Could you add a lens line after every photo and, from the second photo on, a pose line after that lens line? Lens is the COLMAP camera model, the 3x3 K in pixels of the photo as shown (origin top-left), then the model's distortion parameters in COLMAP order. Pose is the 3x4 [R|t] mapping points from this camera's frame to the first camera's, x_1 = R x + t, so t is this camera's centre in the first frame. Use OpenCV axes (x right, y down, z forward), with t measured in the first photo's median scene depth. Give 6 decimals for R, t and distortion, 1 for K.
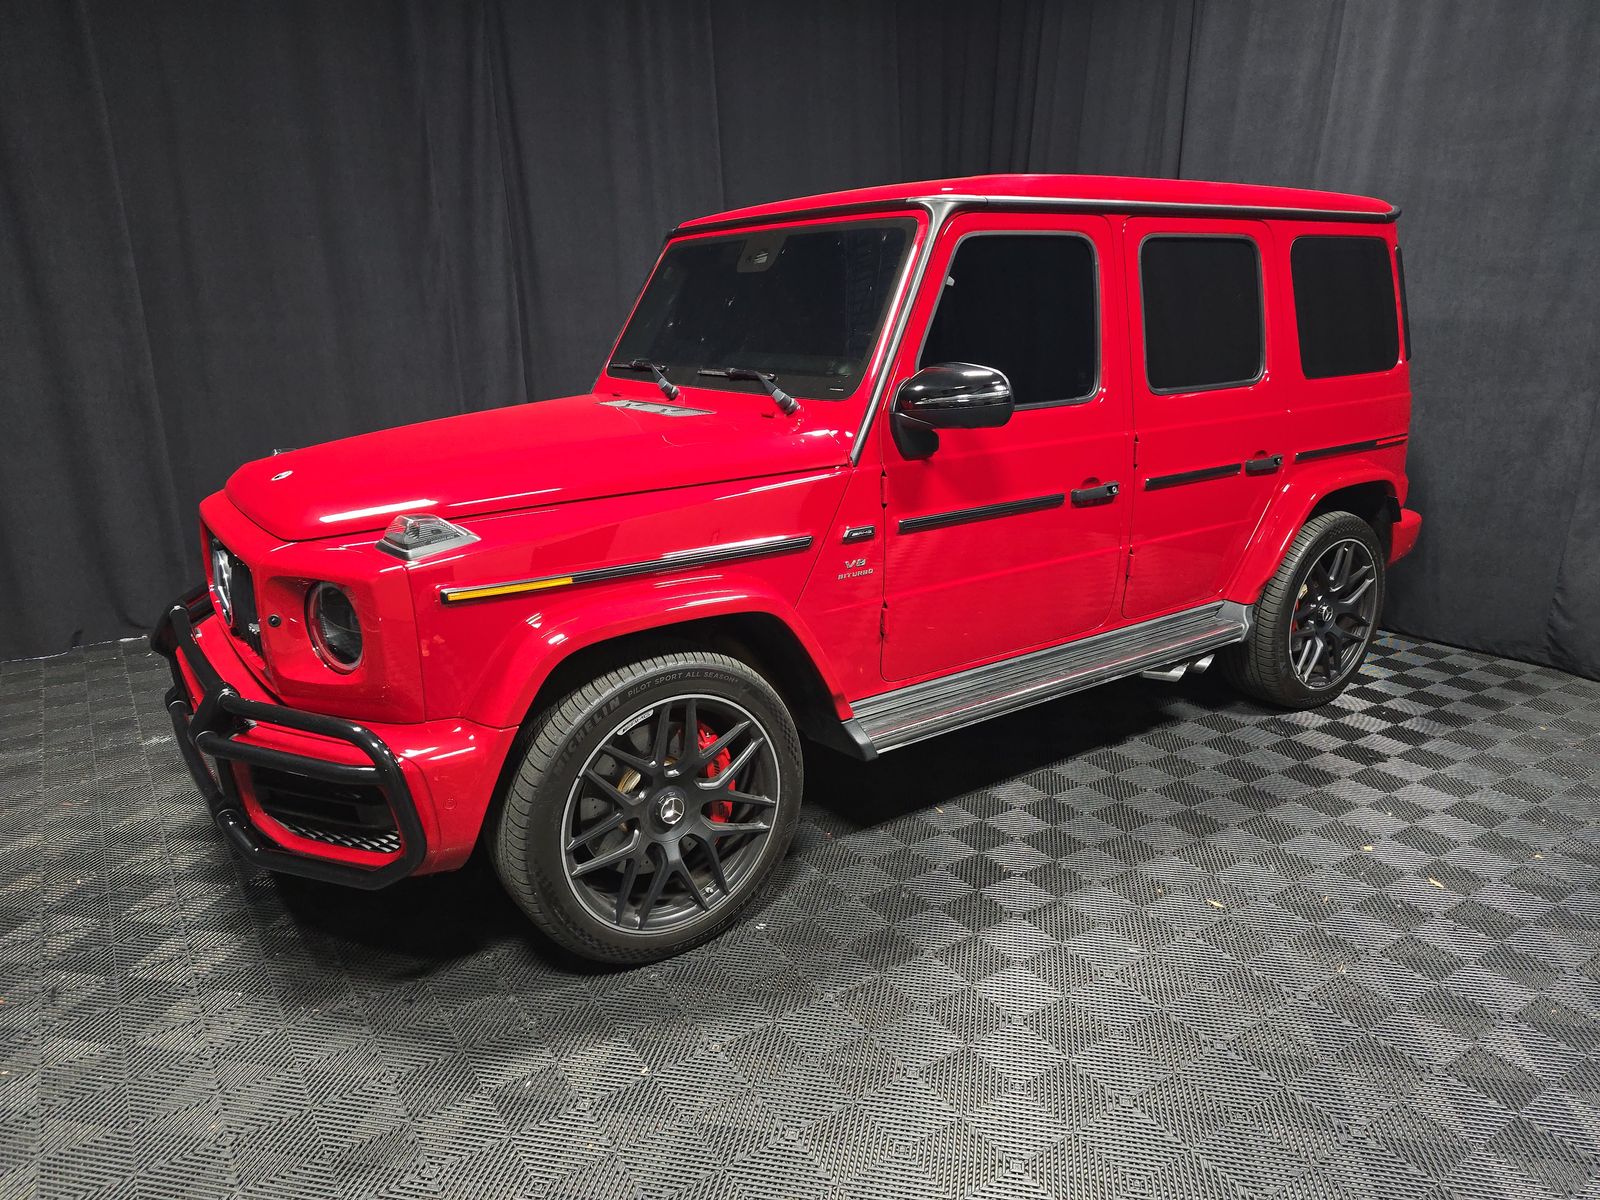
lens RADIAL K [[1091.0, 0, 797.9], [0, 1091.0, 598.0], [0, 0, 1]] dist [0.039526, 0.000335]
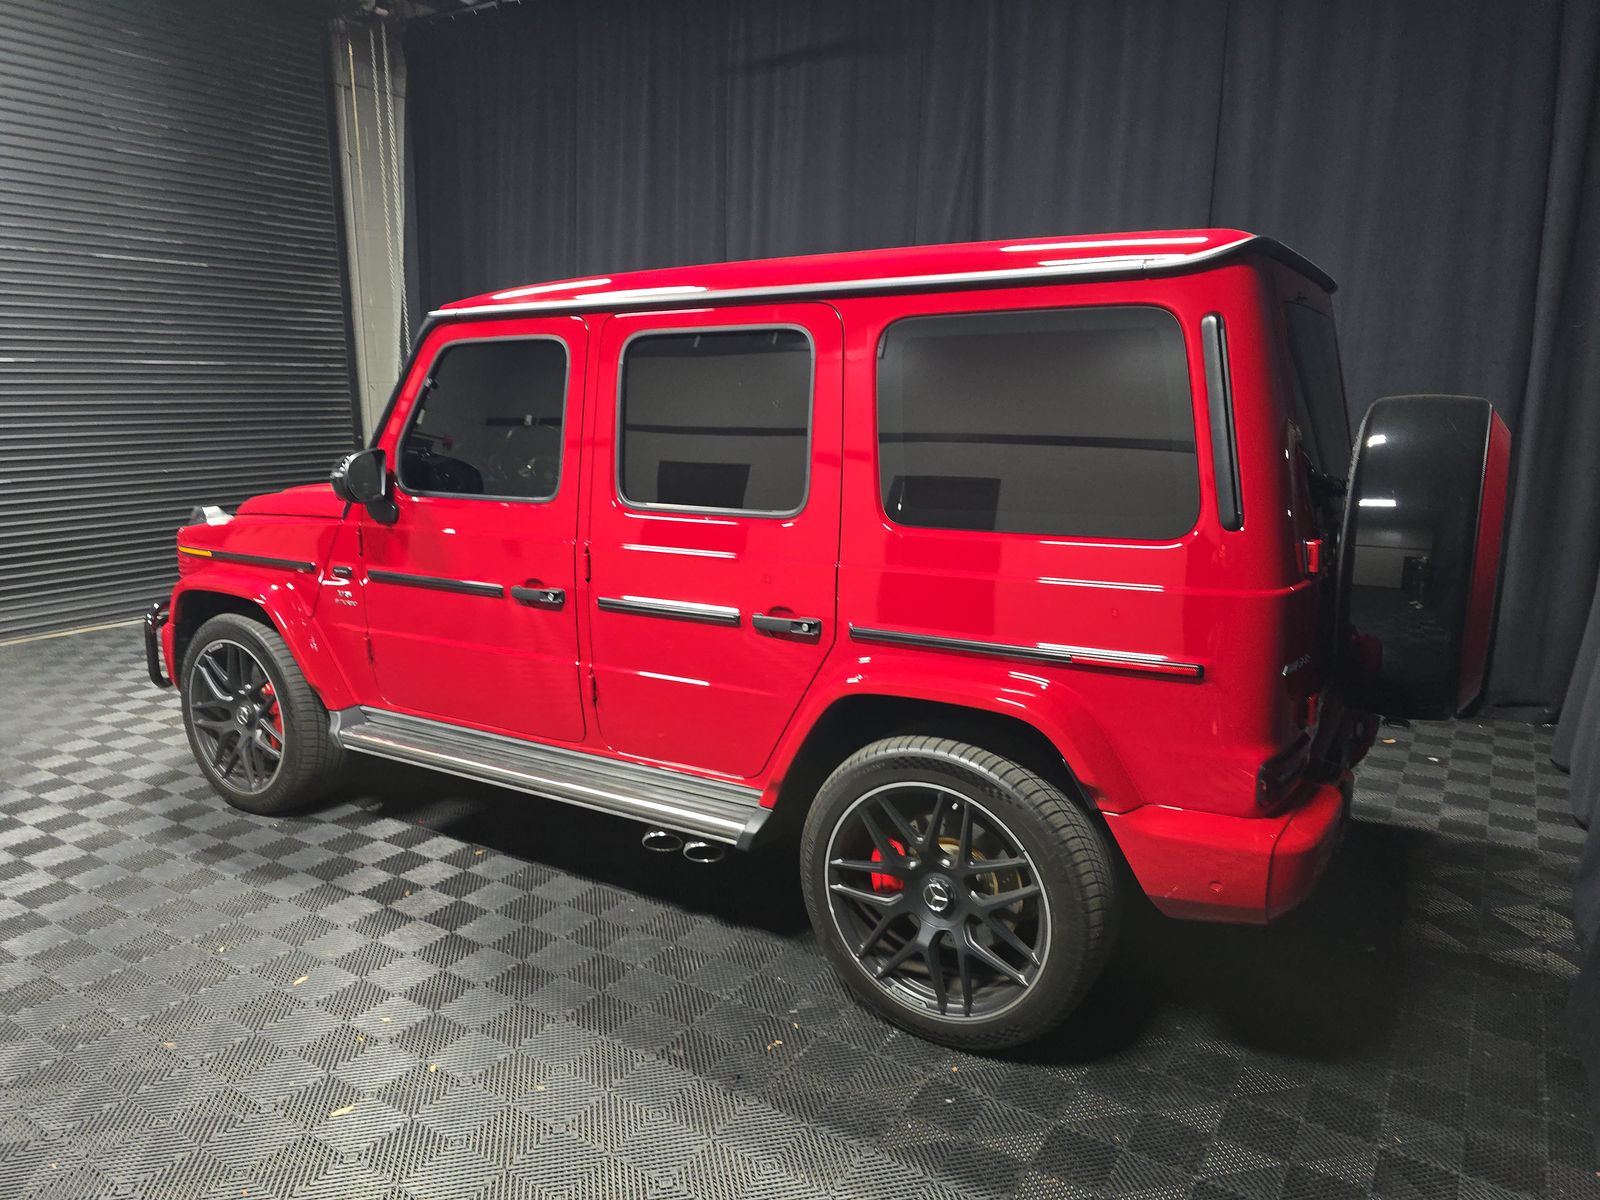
lens RADIAL K [[1091.0, 0, 797.2], [0, 1091.0, 604.7], [0, 0, 1]] dist [0.039526, 0.000335]
pose [[0.393852, 0.197227, -0.897765, 1.207407], [-0.238476, 0.965189, 0.107419, -0.242044], [0.887699, 0.171788, 0.427176, 0.772584]]
